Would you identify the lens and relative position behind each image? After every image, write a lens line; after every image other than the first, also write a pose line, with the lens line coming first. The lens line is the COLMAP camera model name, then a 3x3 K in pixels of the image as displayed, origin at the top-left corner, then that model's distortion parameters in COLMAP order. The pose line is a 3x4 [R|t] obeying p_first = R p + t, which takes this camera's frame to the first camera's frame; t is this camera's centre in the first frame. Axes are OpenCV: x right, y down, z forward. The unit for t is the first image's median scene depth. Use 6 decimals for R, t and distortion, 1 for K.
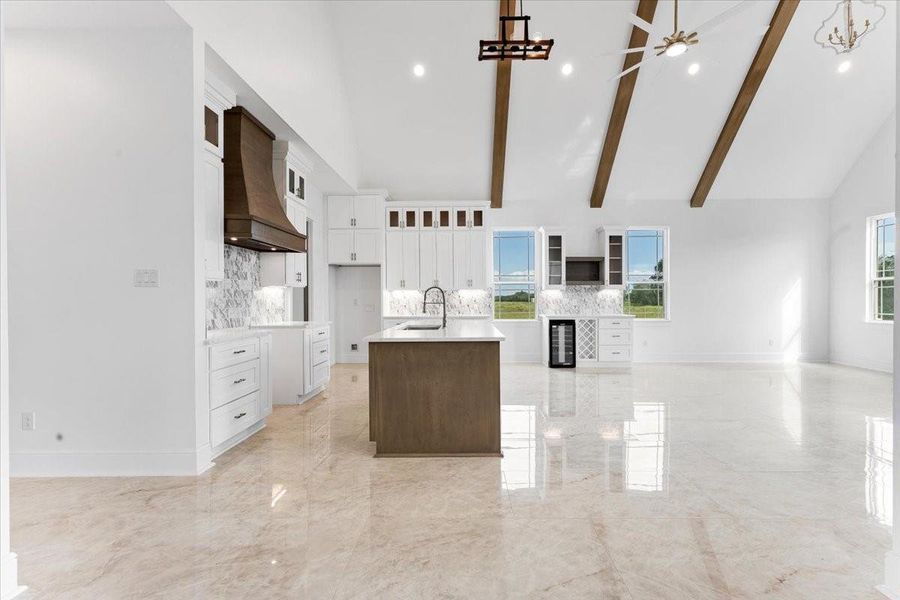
lens RADIAL K [[410.4, 0, 461.0], [0, 410.4, 301.7], [0, 0, 1]] dist [0.004229, 0.000175]
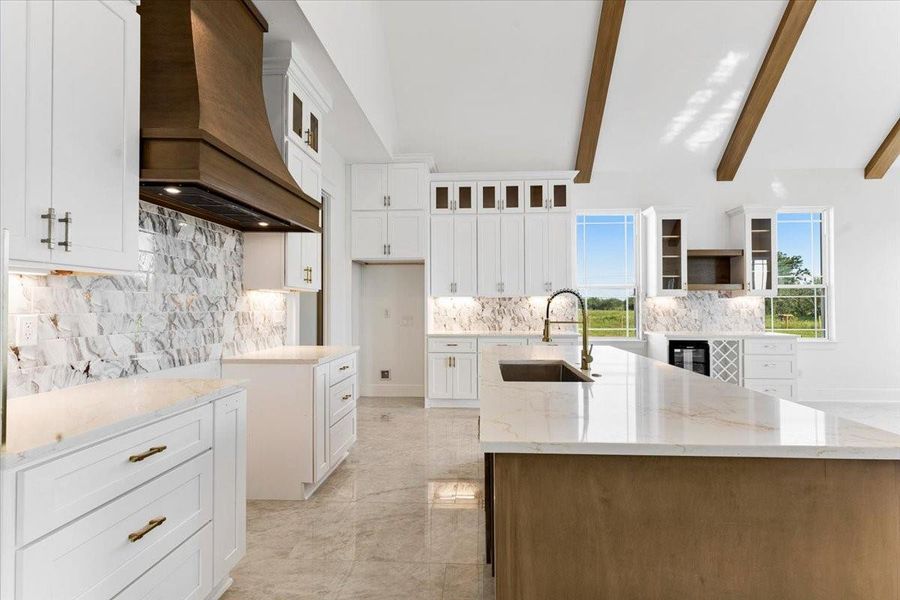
lens RADIAL K [[412.4, 0, 457.4], [0, 412.4, 301.6], [0, 0, 1]] dist [0.018418, 0.000073]
pose [[0.999097, 0.002766, -0.042390, -0.108084], [-0.003460, 0.999861, -0.016293, -0.008154], [0.042339, 0.016425, 0.998968, 0.290604]]
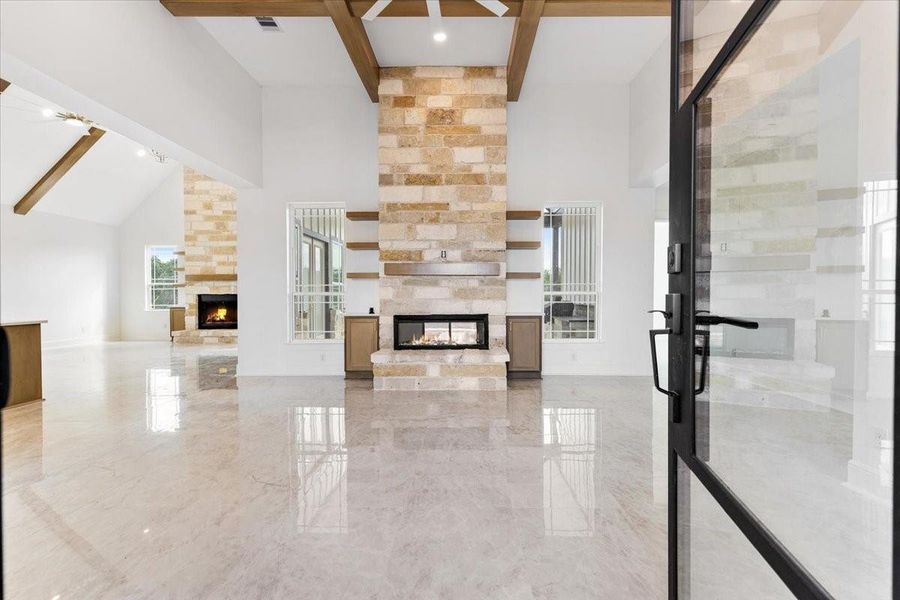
lens RADIAL K [[412.4, 0, 457.4], [0, 412.4, 301.6], [0, 0, 1]] dist [0.018418, 0.000073]
pose [[0.010699, -0.011801, 0.999873, -0.625151], [0.009506, 0.999886, 0.011699, 0.006822], [-0.999898, 0.009380, 0.010810, -0.235988]]
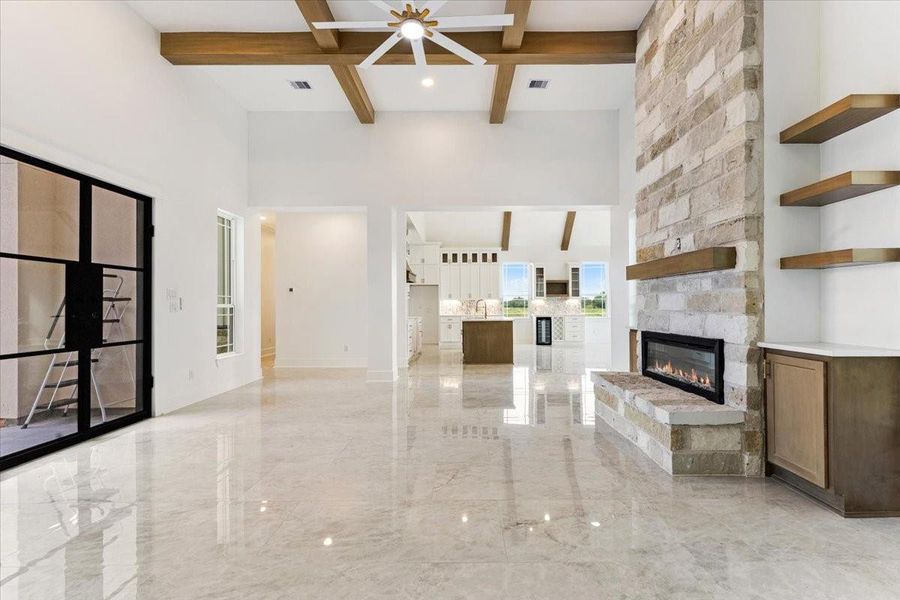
lens RADIAL K [[410.4, 0, 461.0], [0, 410.4, 301.7], [0, 0, 1]] dist [0.004229, 0.000175]
pose [[0.999954, -0.001208, 0.009467, -0.116417], [0.001360, 0.999870, -0.016038, 0.006627], [-0.009446, 0.016050, 0.999827, -0.715777]]
